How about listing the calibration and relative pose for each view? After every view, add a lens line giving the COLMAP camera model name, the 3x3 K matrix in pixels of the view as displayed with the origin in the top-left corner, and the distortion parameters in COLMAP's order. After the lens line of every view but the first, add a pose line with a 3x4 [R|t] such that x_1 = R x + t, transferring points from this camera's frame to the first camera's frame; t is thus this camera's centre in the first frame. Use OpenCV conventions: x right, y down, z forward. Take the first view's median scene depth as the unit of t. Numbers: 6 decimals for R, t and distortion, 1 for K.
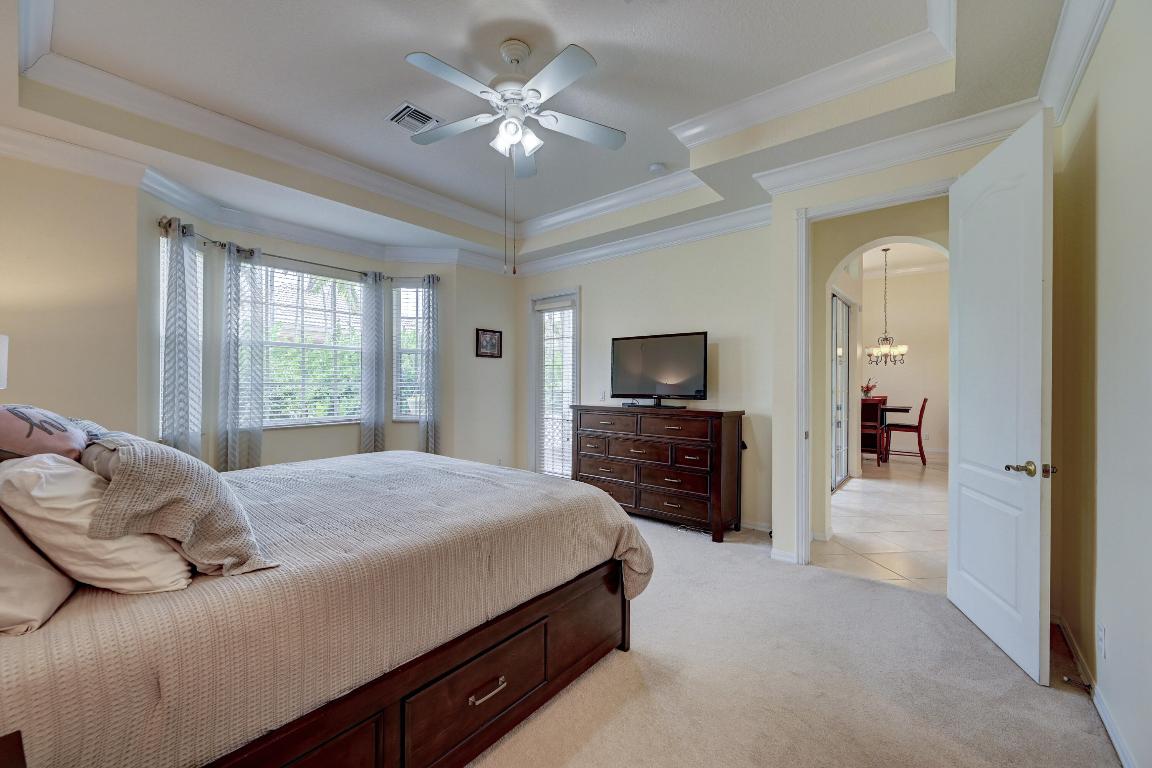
lens RADIAL K [[456.8, 0, 571.9], [0, 456.8, 388.6], [0, 0, 1]] dist [0.001991, -0.000020]
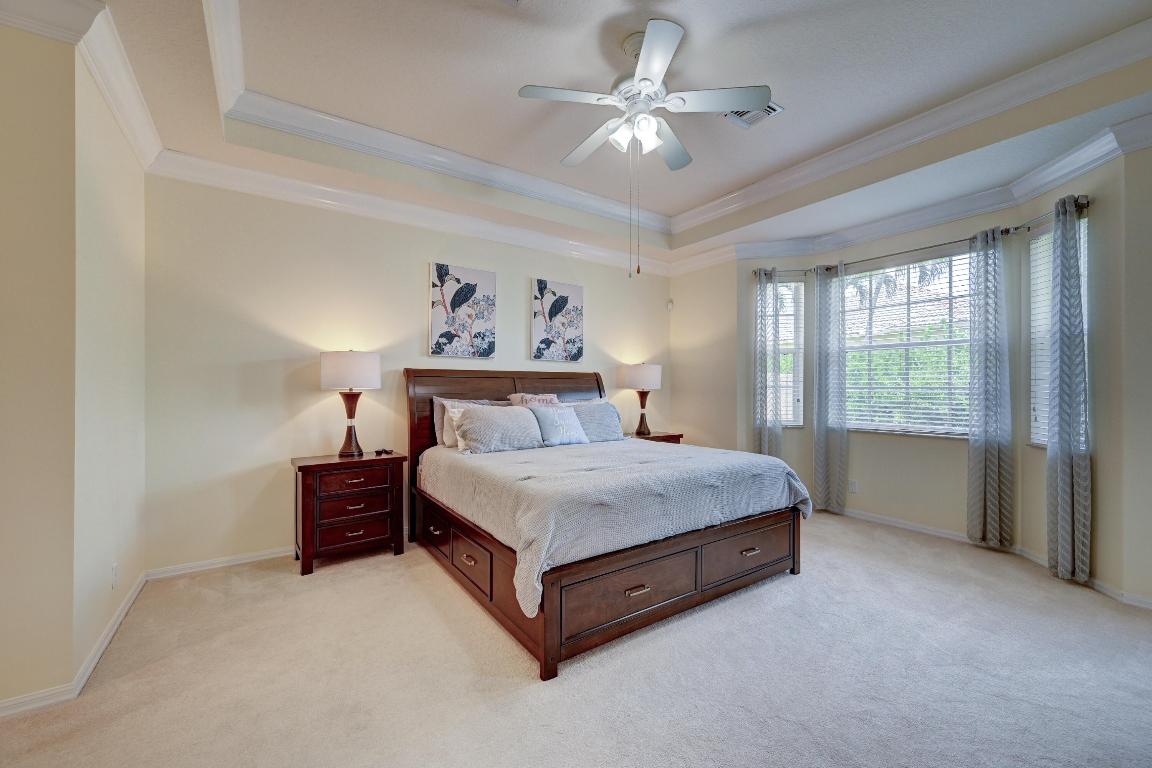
lens RADIAL K [[456.8, 0, 571.9], [0, 456.8, 388.6], [0, 0, 1]] dist [0.001991, -0.000020]
pose [[-0.273214, 0.012799, -0.961868, 0.530897], [-0.006702, 0.999862, 0.015208, -0.019653], [0.961930, 0.010601, -0.273091, 0.699214]]
